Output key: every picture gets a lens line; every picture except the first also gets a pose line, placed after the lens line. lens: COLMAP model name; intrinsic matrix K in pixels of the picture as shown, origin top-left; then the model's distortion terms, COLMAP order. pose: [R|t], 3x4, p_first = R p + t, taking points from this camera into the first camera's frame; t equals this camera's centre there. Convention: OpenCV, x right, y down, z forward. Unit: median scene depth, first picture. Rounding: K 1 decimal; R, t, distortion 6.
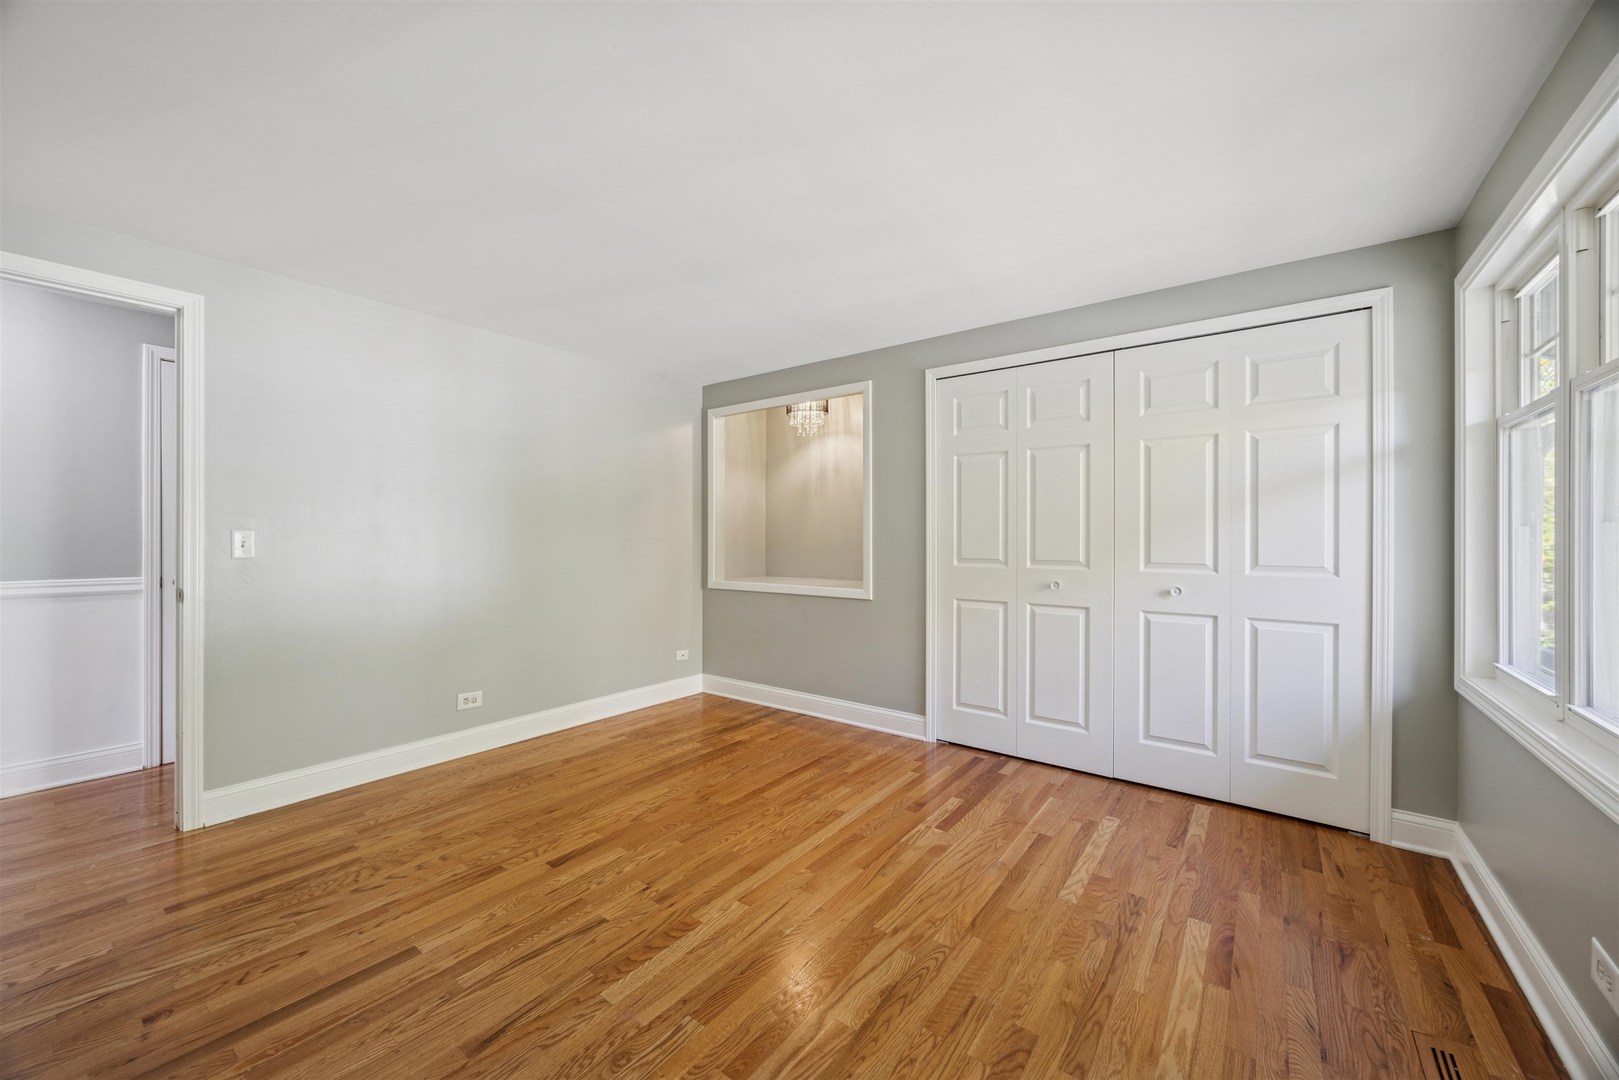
lens RADIAL K [[615.0, 0, 798.0], [0, 615.0, 536.4], [0, 0, 1]] dist [-0.003664, -0.000622]
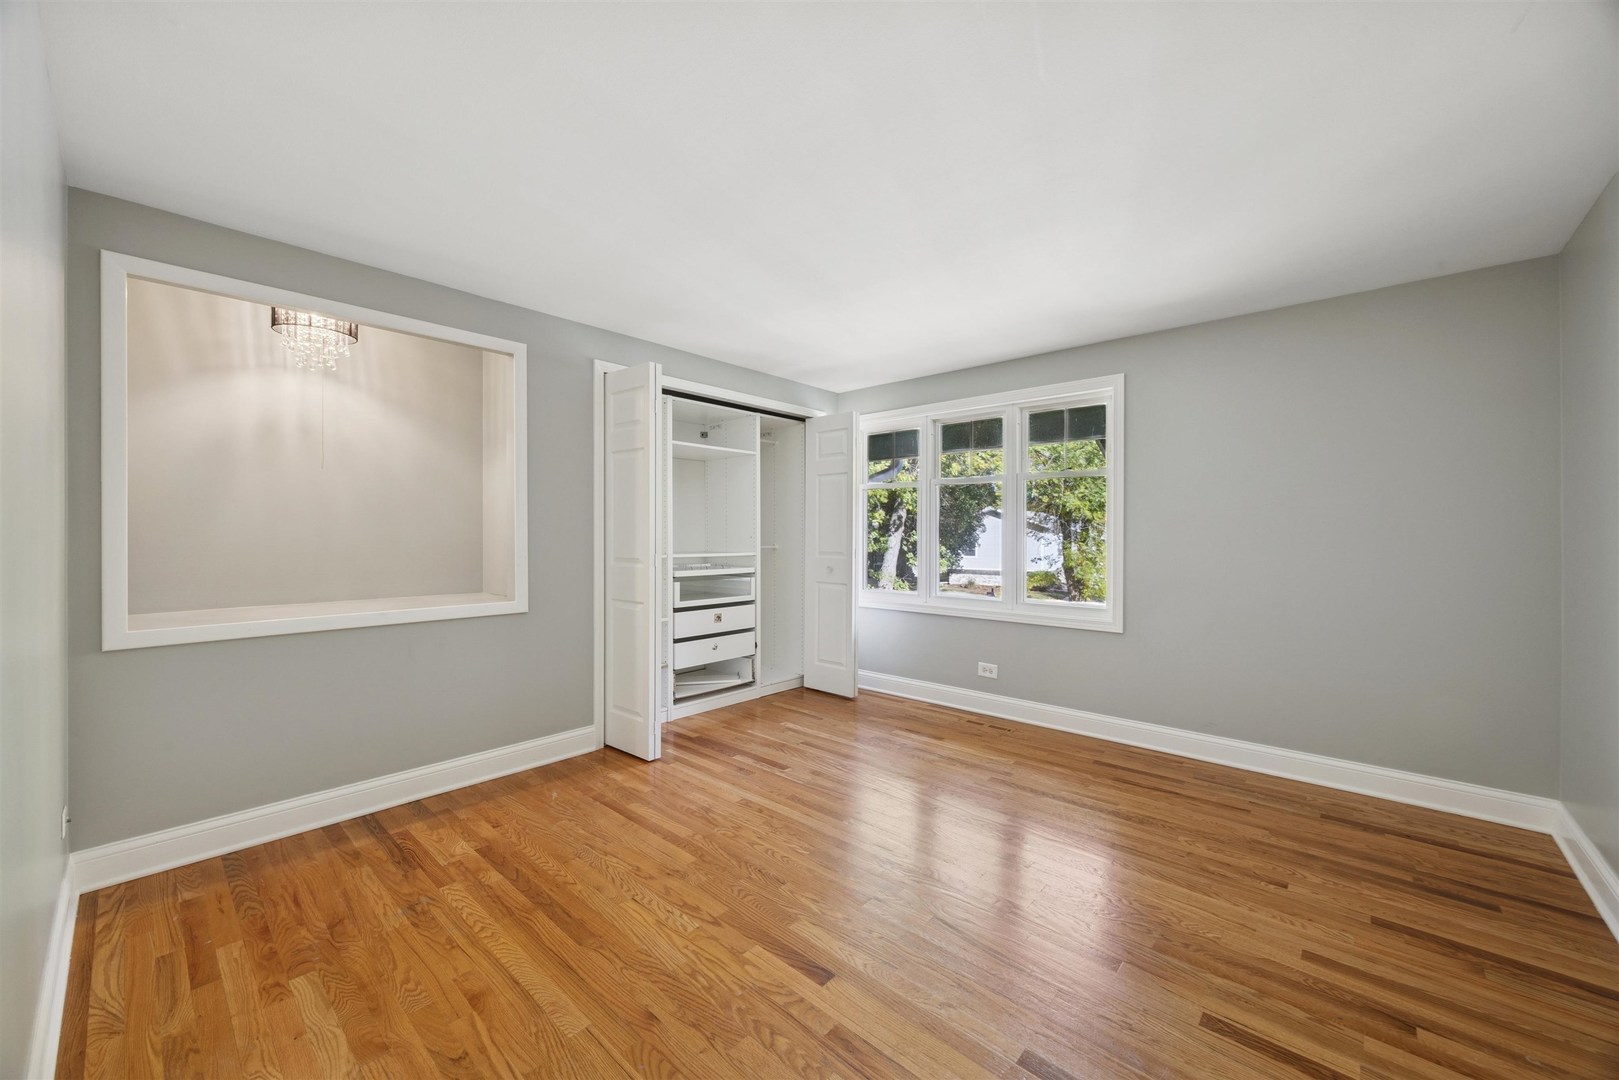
lens RADIAL K [[615.0, 0, 798.3], [0, 615.0, 542.2], [0, 0, 1]] dist [-0.003664, -0.000622]
pose [[0.077677, -0.012359, 0.996902, -0.870069], [-0.007617, 0.999887, 0.012990, -0.007496], [-0.996950, -0.008603, 0.077574, 0.743080]]
